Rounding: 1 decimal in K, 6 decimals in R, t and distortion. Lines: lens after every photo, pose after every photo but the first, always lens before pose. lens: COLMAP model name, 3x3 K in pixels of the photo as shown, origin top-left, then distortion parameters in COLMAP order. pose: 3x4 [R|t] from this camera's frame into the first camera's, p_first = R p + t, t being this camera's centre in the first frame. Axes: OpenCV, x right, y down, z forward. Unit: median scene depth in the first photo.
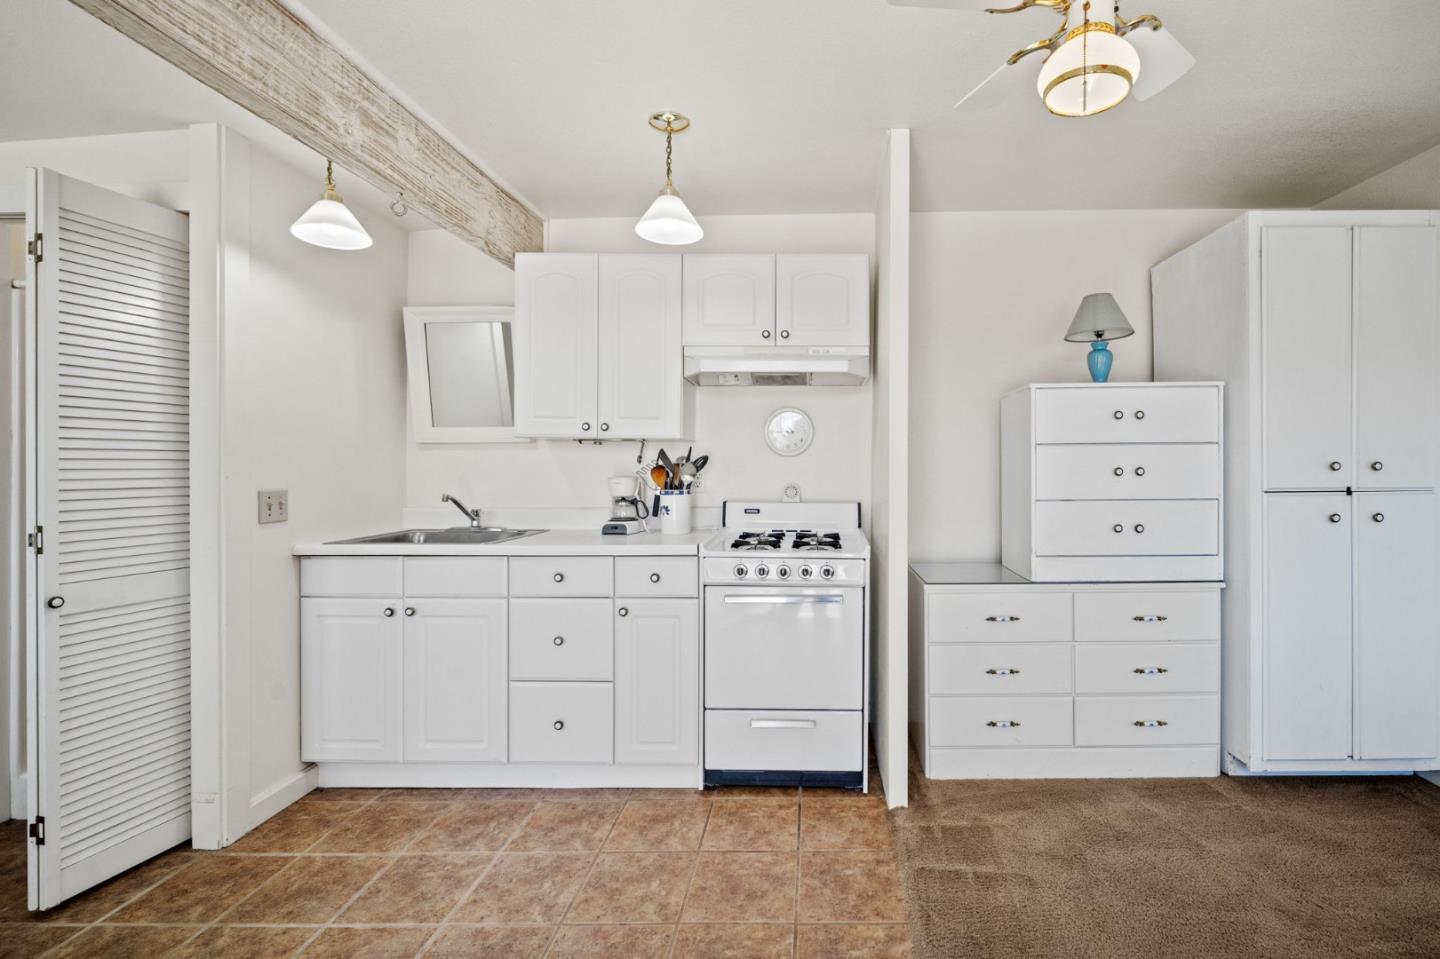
lens RADIAL K [[621.8, 0, 721.1], [0, 621.8, 475.5], [0, 0, 1]] dist [-0.001053, 0.000175]
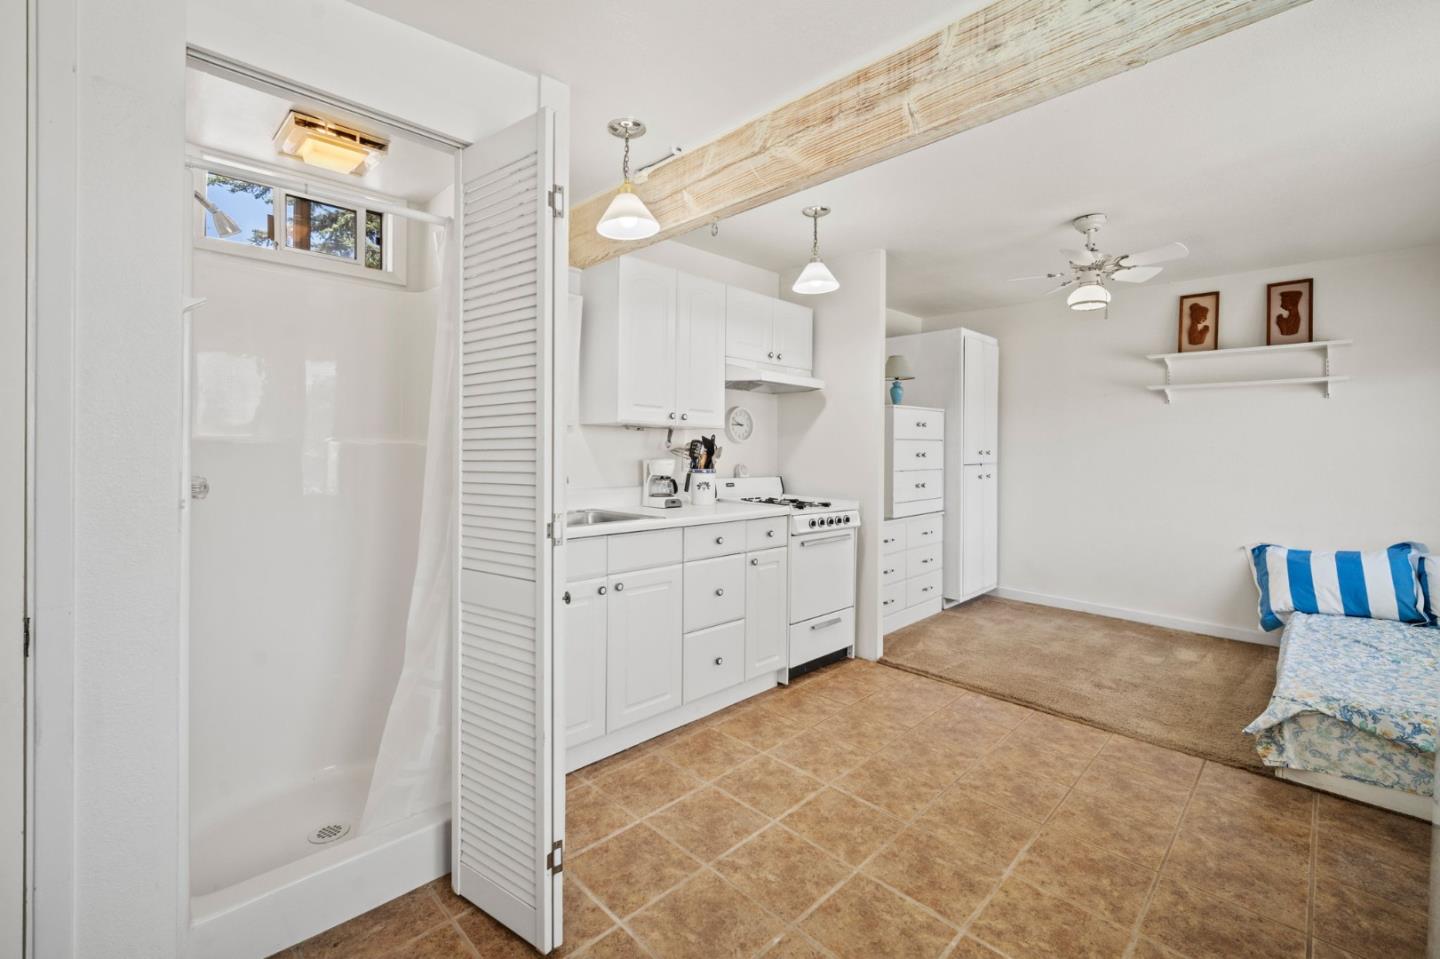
lens RADIAL K [[596.0, 0, 714.2], [0, 596.0, 457.0], [0, 0, 1]] dist [-0.003382, -0.000576]
pose [[0.713329, 0.000261, 0.700829, -1.081729], [-0.000124, 1.000000, -0.000246, -0.000789], [-0.700829, 0.000089, 0.713329, 0.165457]]
